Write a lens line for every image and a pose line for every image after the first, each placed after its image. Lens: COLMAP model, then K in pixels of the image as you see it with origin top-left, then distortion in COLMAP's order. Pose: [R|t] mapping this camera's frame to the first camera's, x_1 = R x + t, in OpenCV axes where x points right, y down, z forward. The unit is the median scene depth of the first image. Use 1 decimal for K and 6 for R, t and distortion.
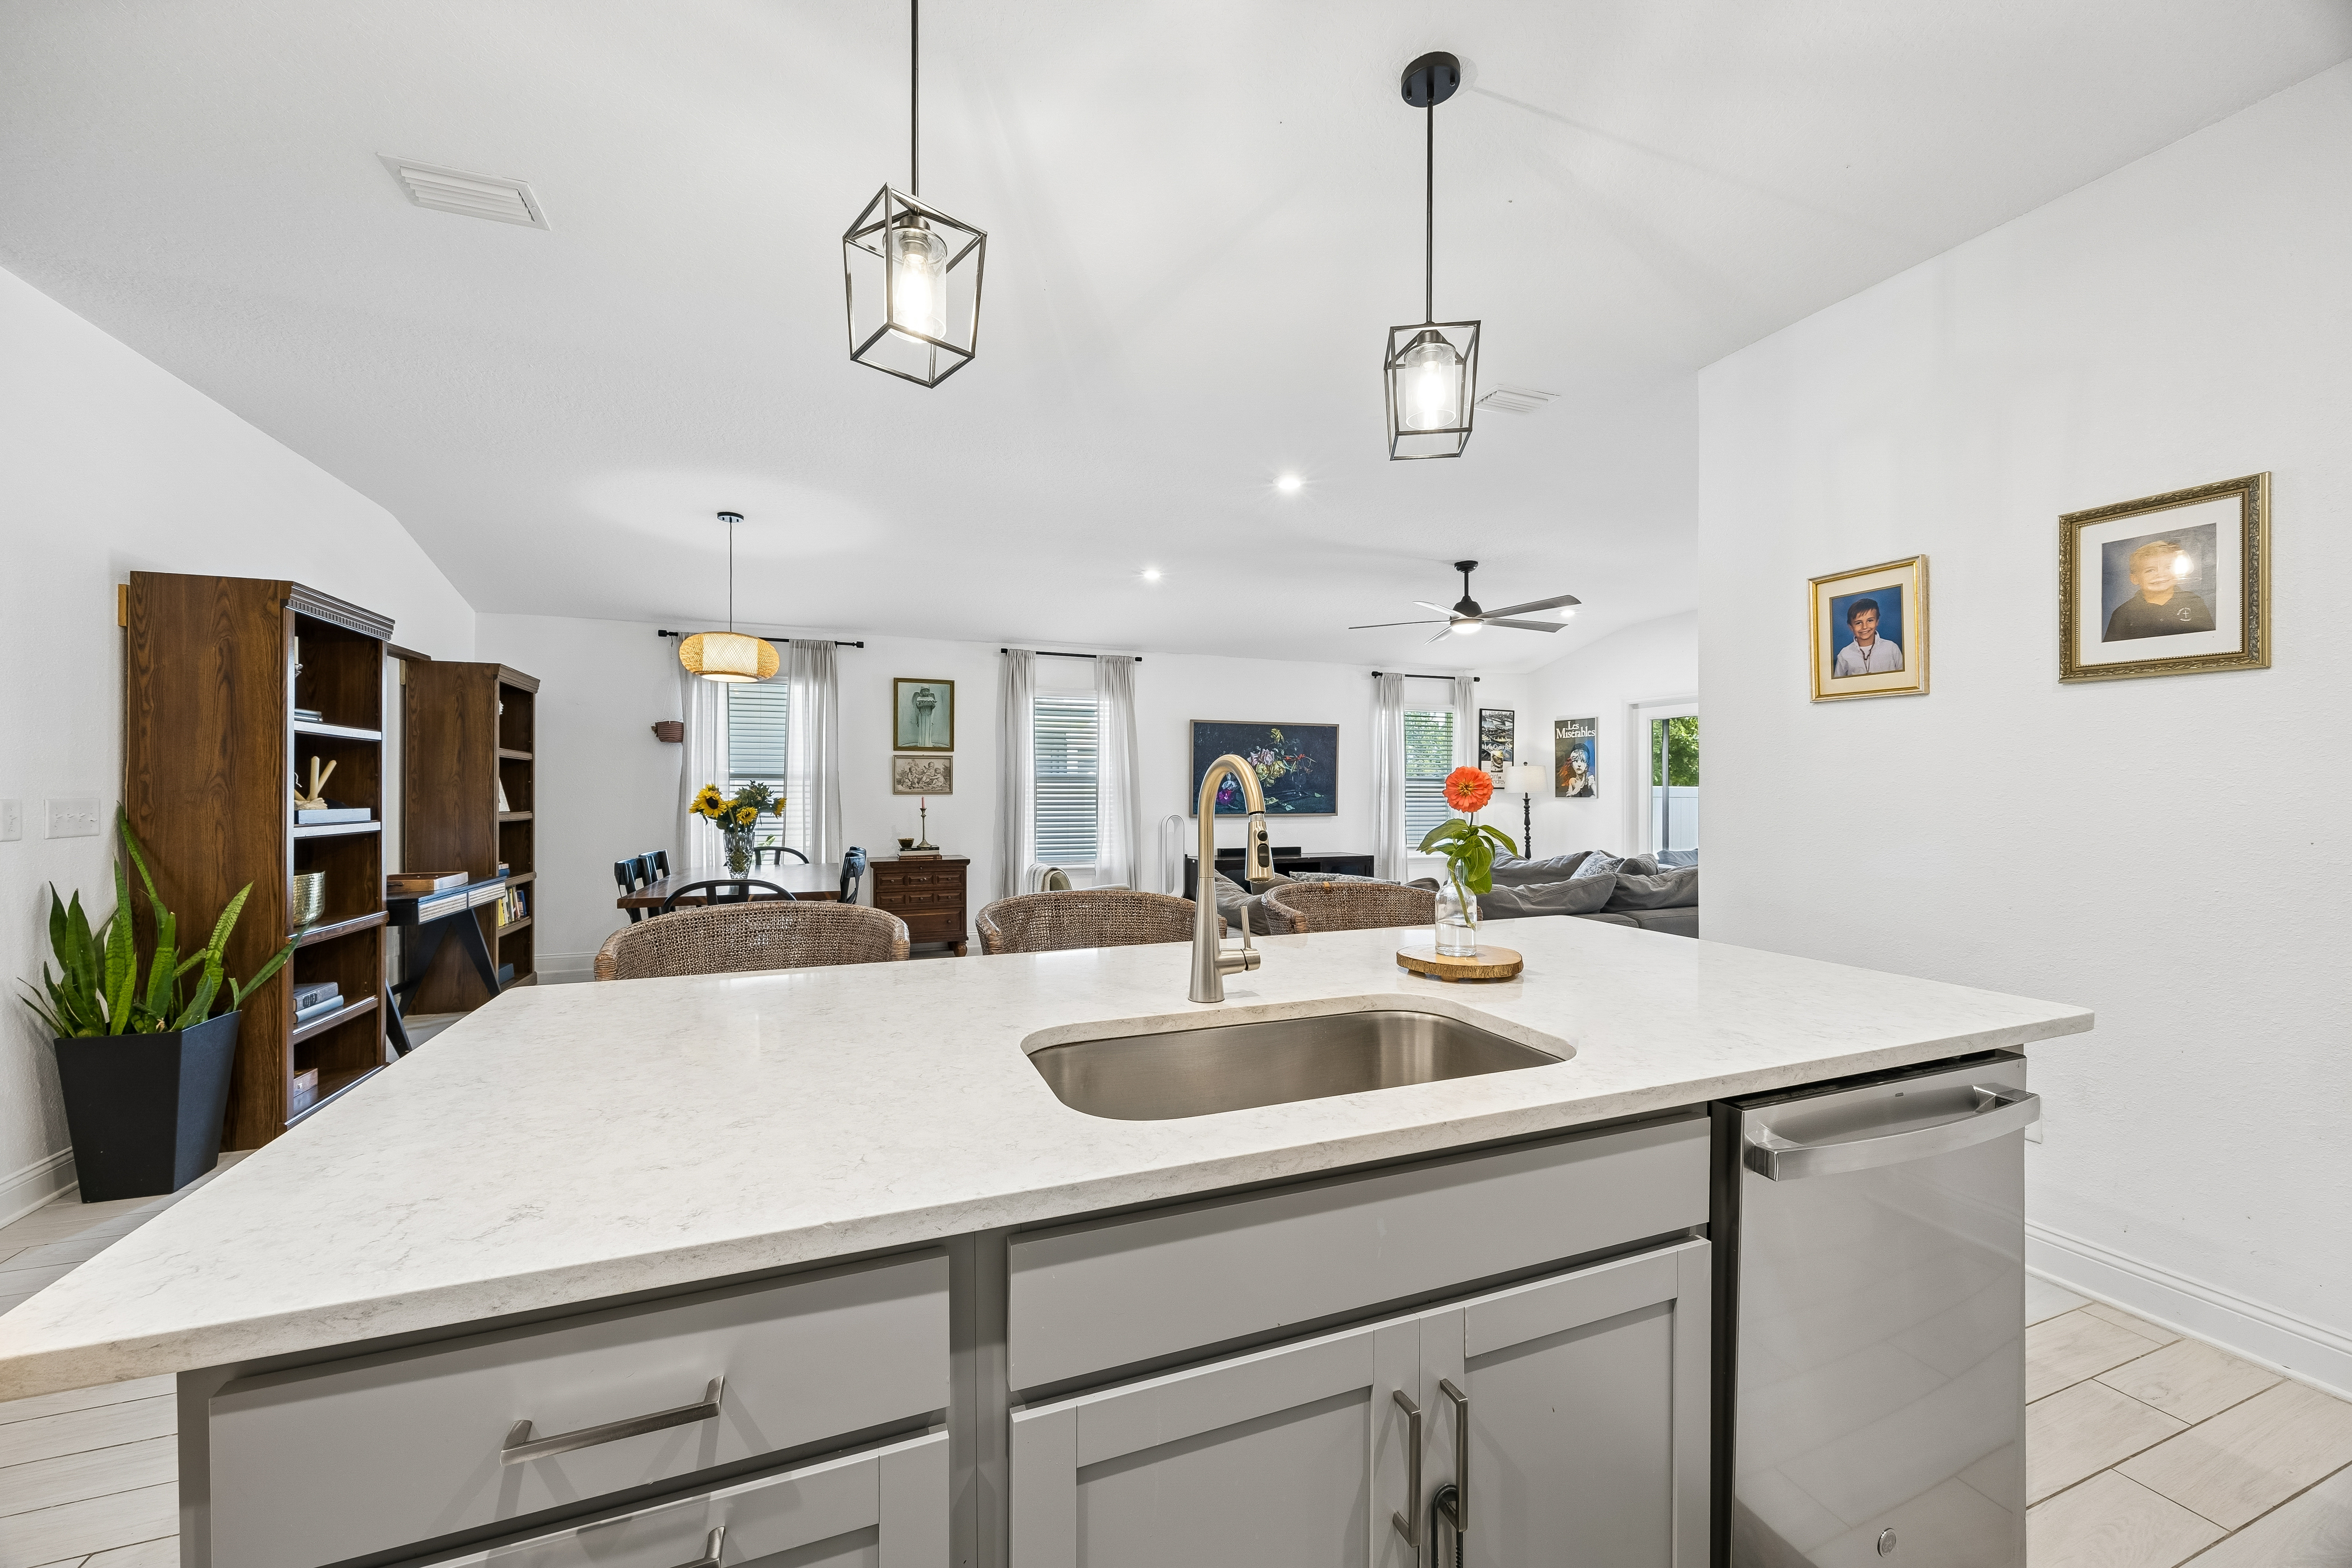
lens RADIAL K [[917.0, 0, 1196.6], [0, 917.0, 792.8], [0, 0, 1]] dist [0.002026, 0.000315]
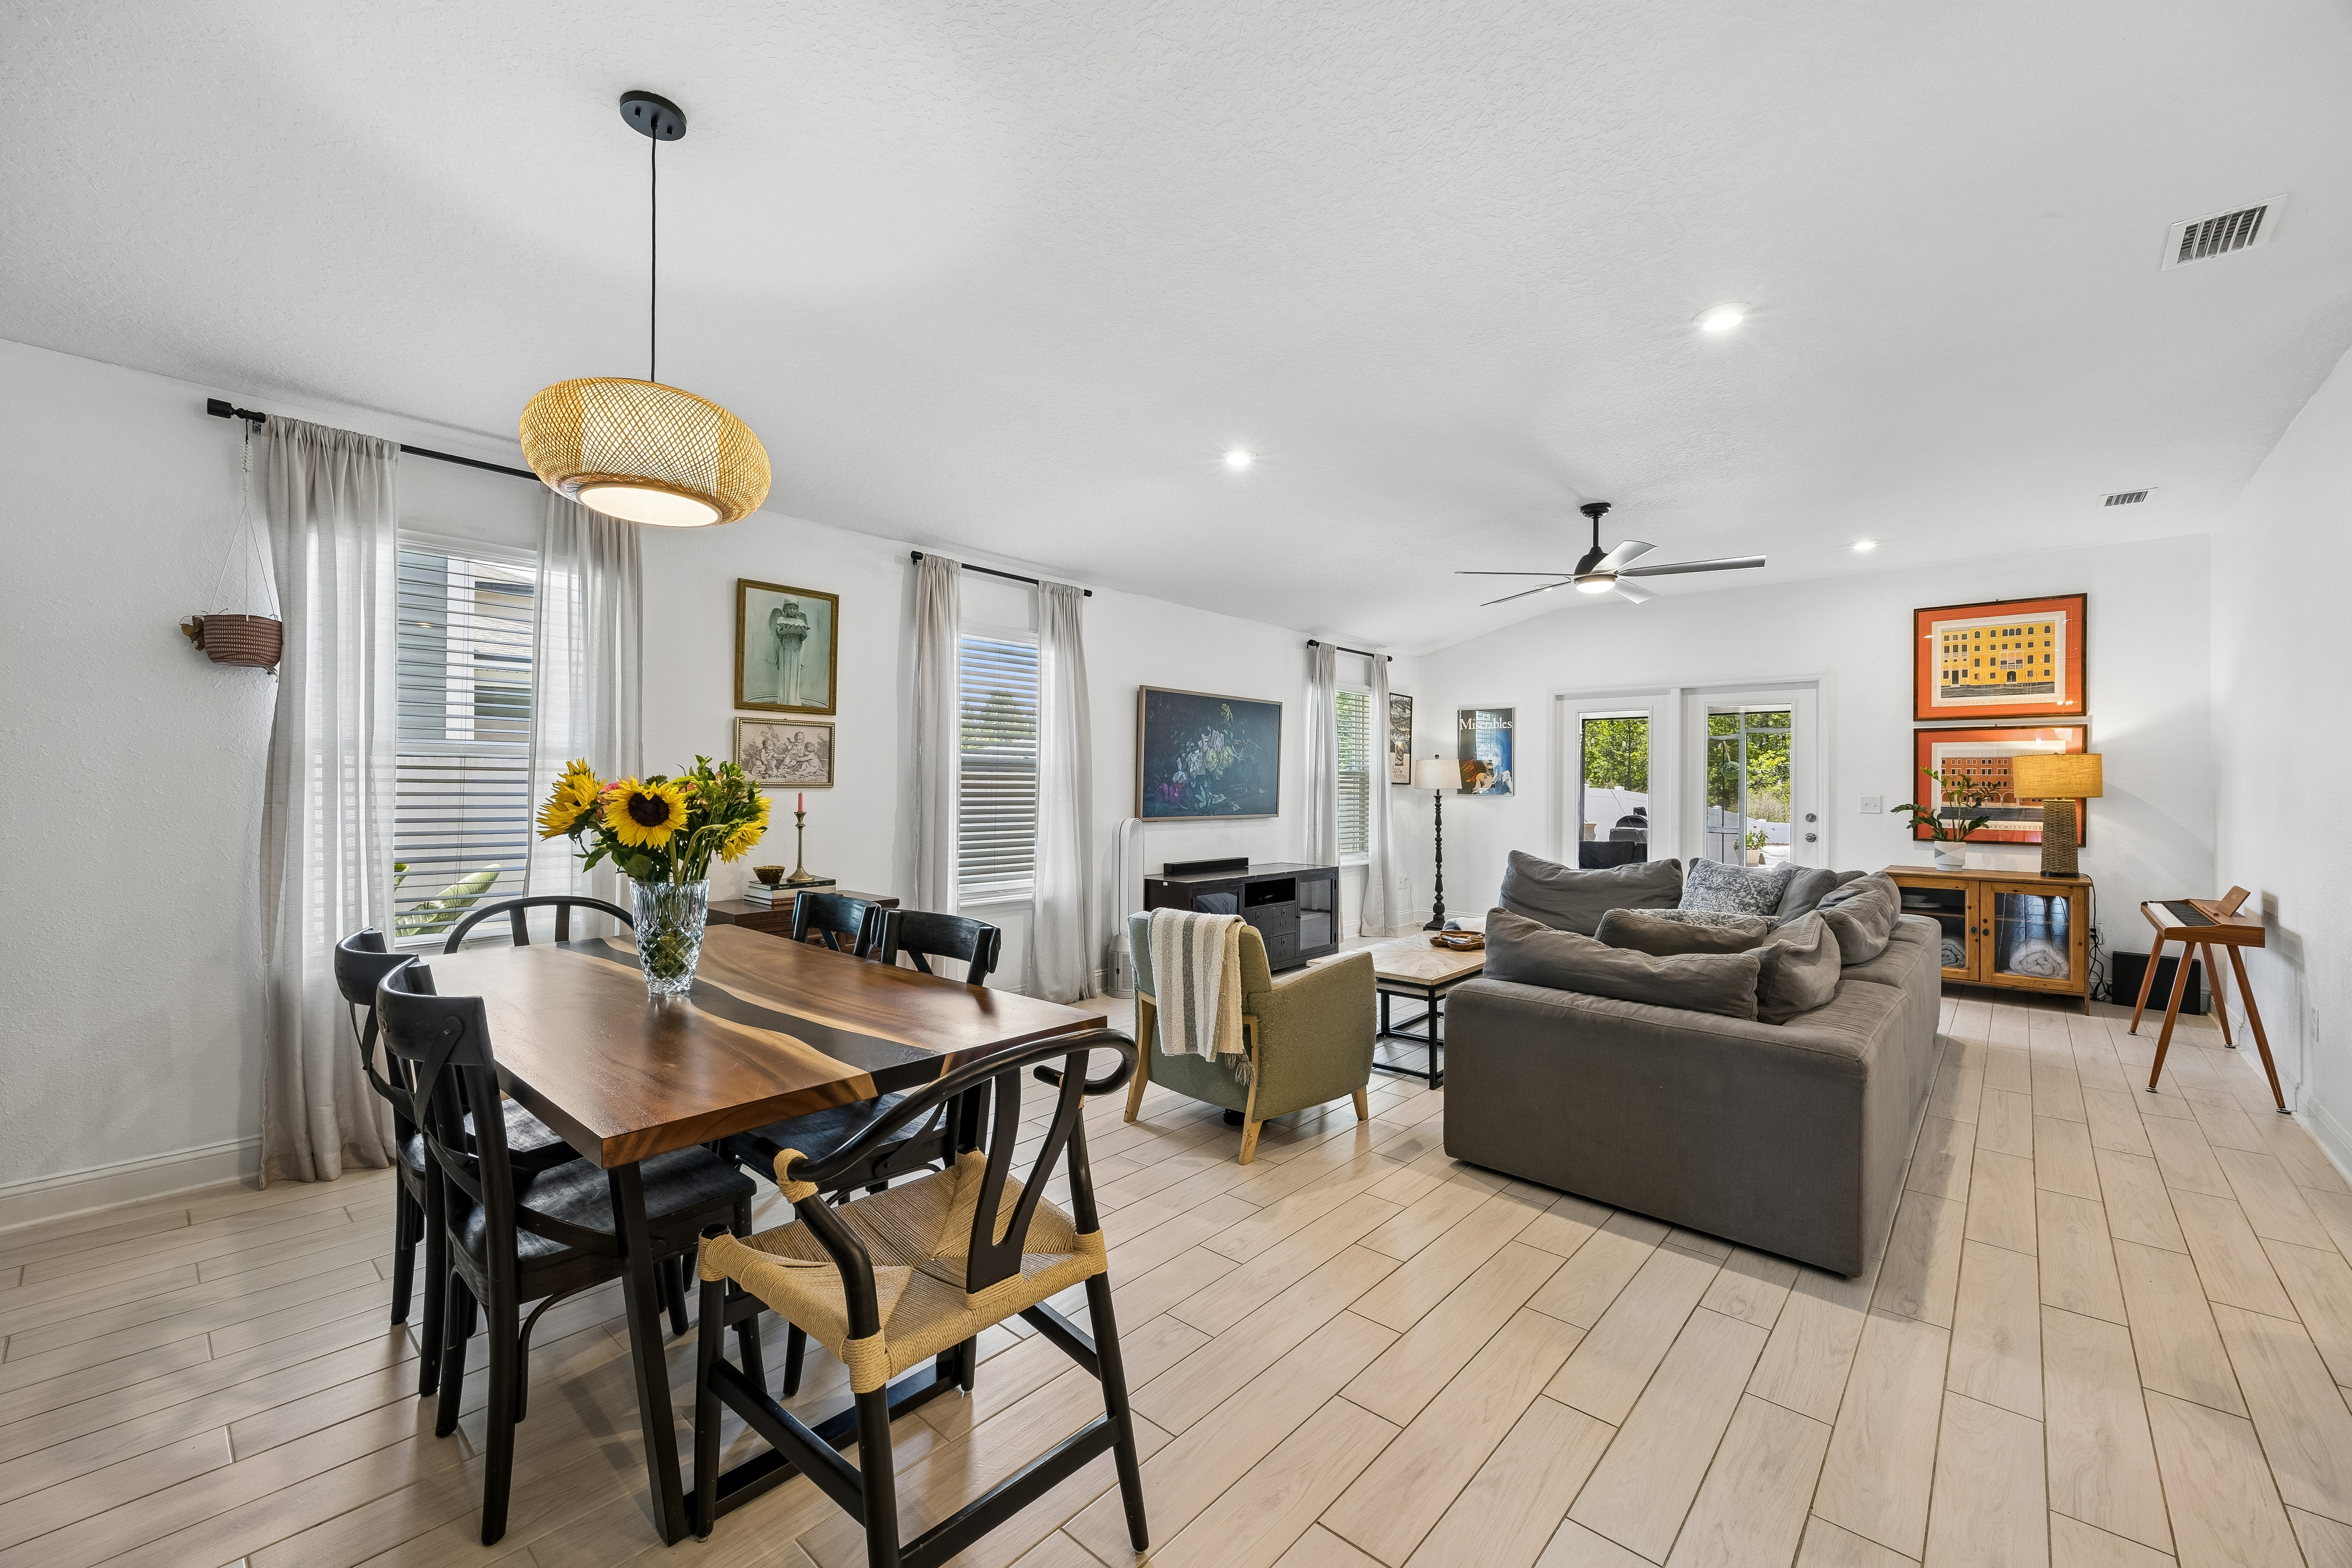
lens RADIAL K [[917.0, 0, 1176.3], [0, 917.0, 791.6], [0, 0, 1]] dist [0.002026, 0.000315]
pose [[0.902367, 0.006410, 0.430921, -0.312818], [-0.011684, 0.999886, 0.009594, -0.004102], [-0.430810, -0.013692, 0.902339, 0.361351]]
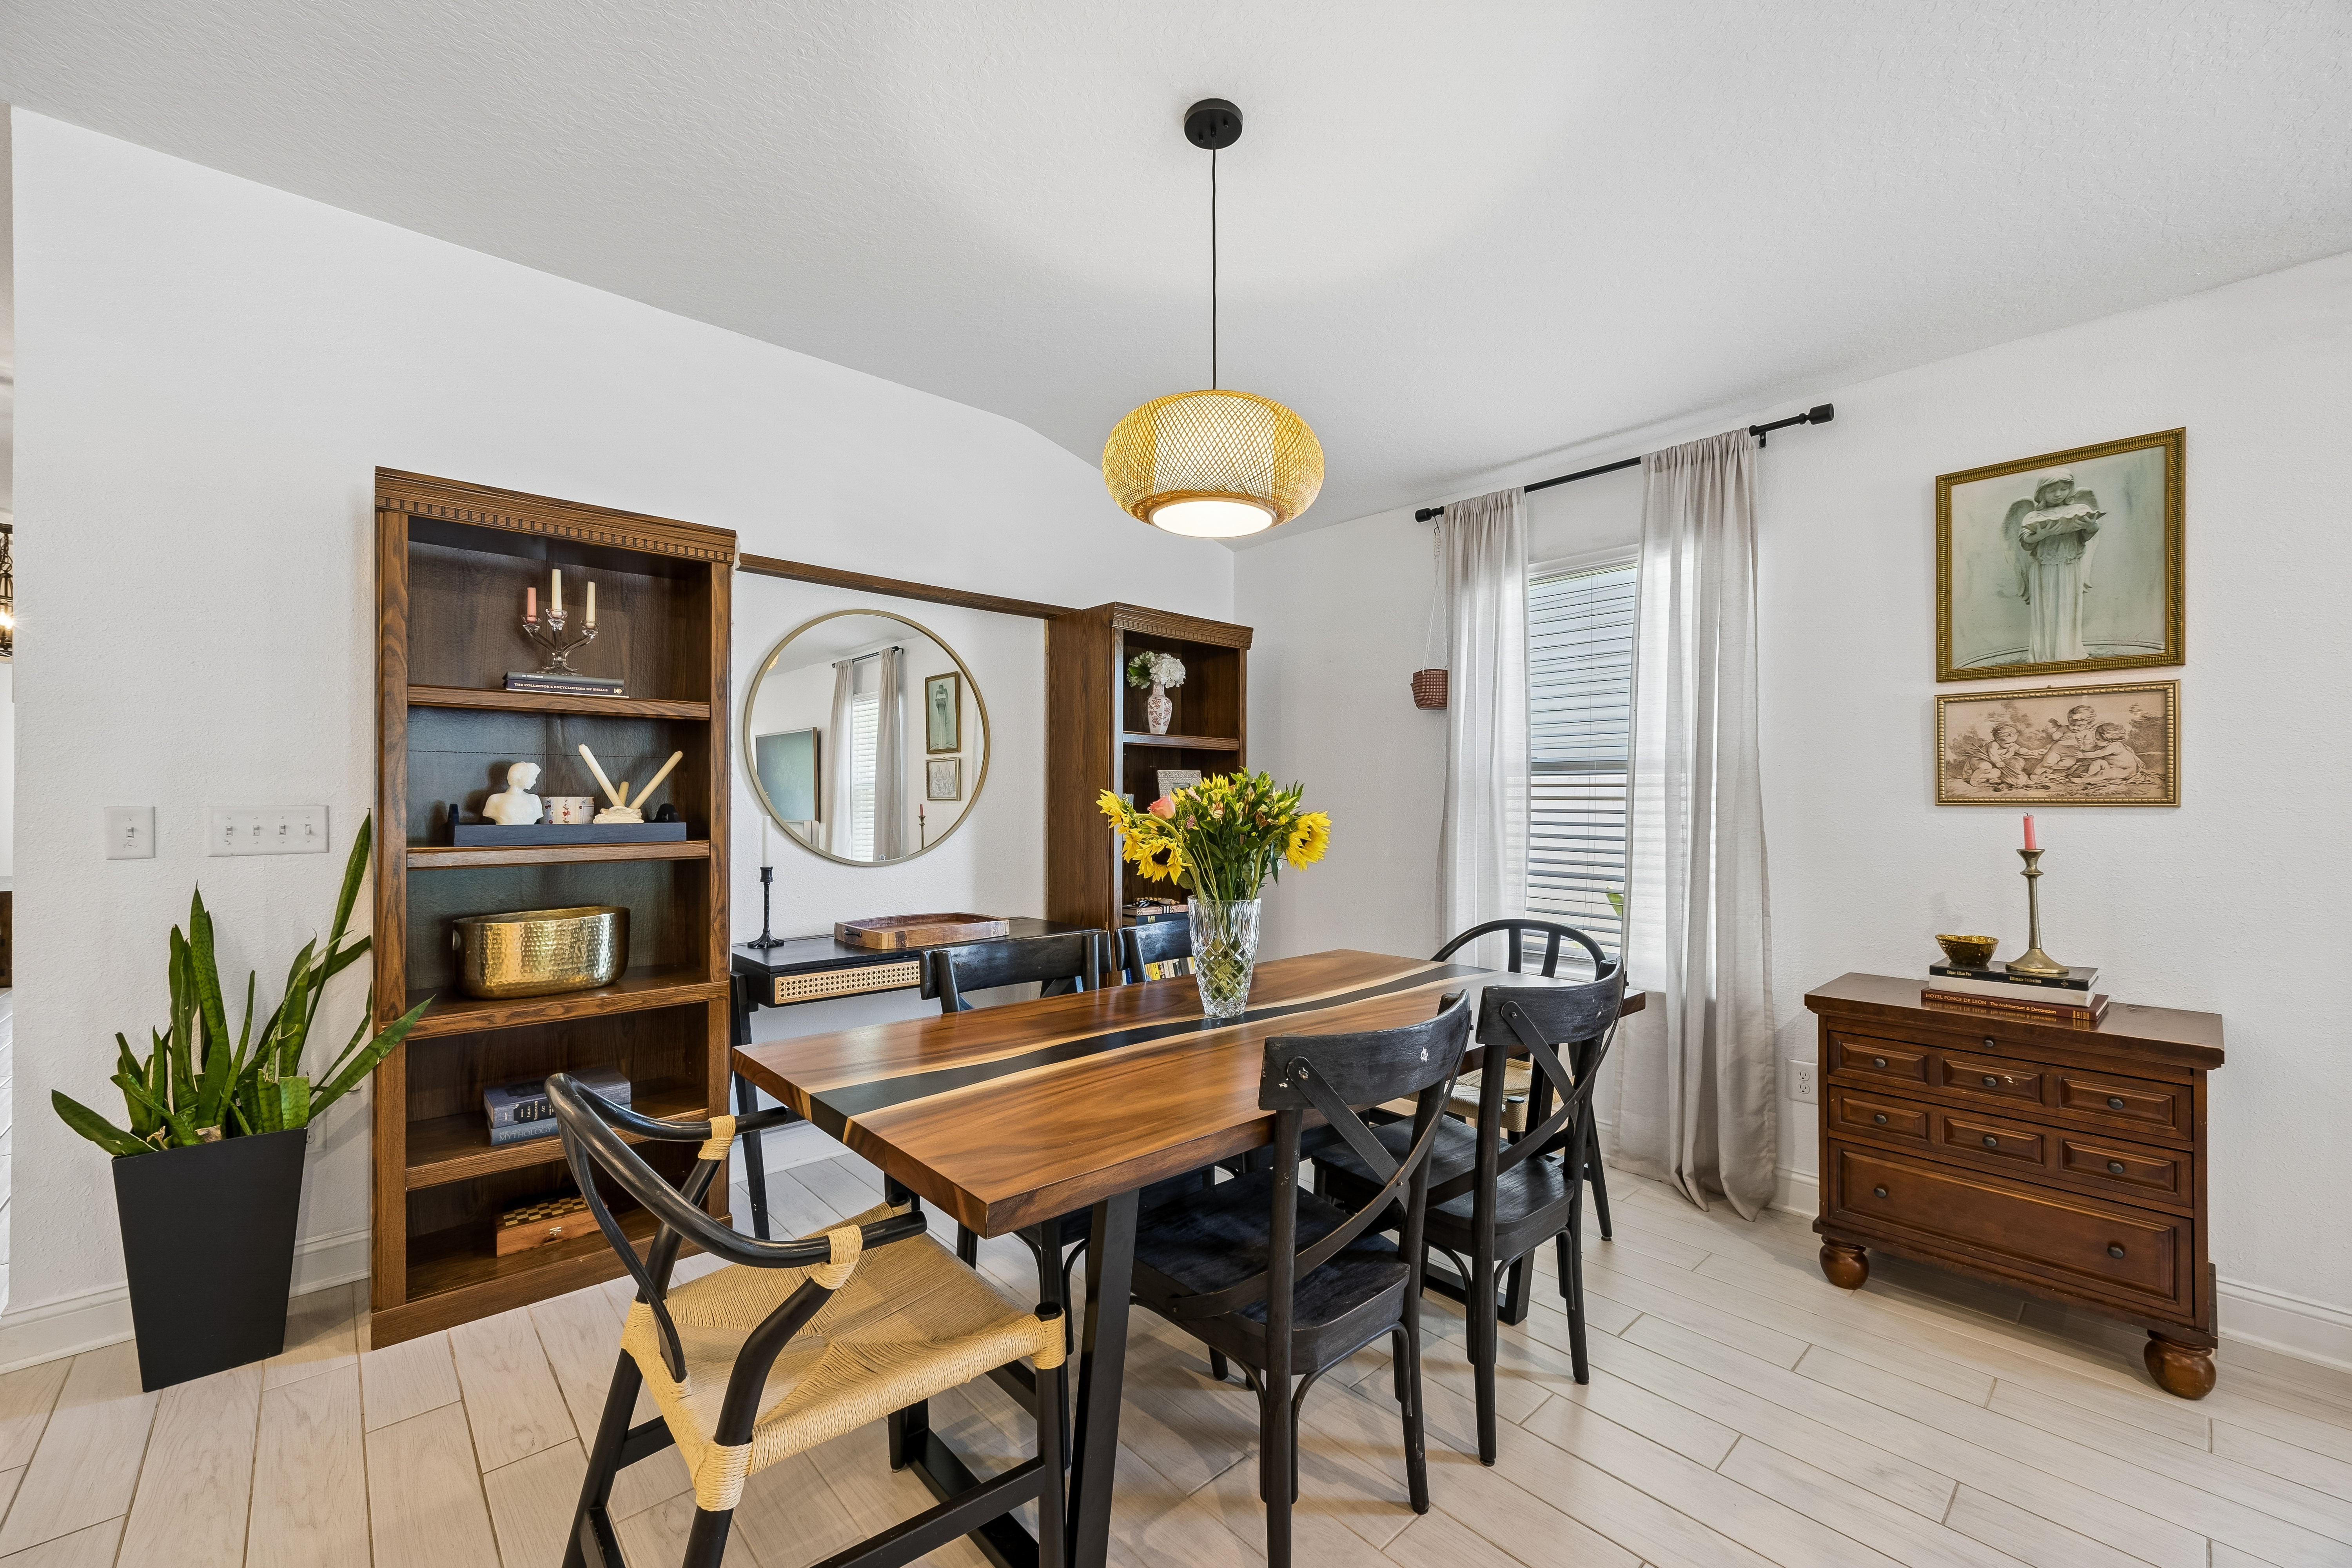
lens RADIAL K [[917.0, 0, 1164.6], [0, 917.0, 798.0], [0, 0, 1]] dist [0.002026, 0.000315]
pose [[0.345676, -0.000052, -0.938354, -0.095112], [-0.003177, 0.999994, -0.001225, -0.000089], [0.938349, 0.003405, 0.345674, 0.567575]]
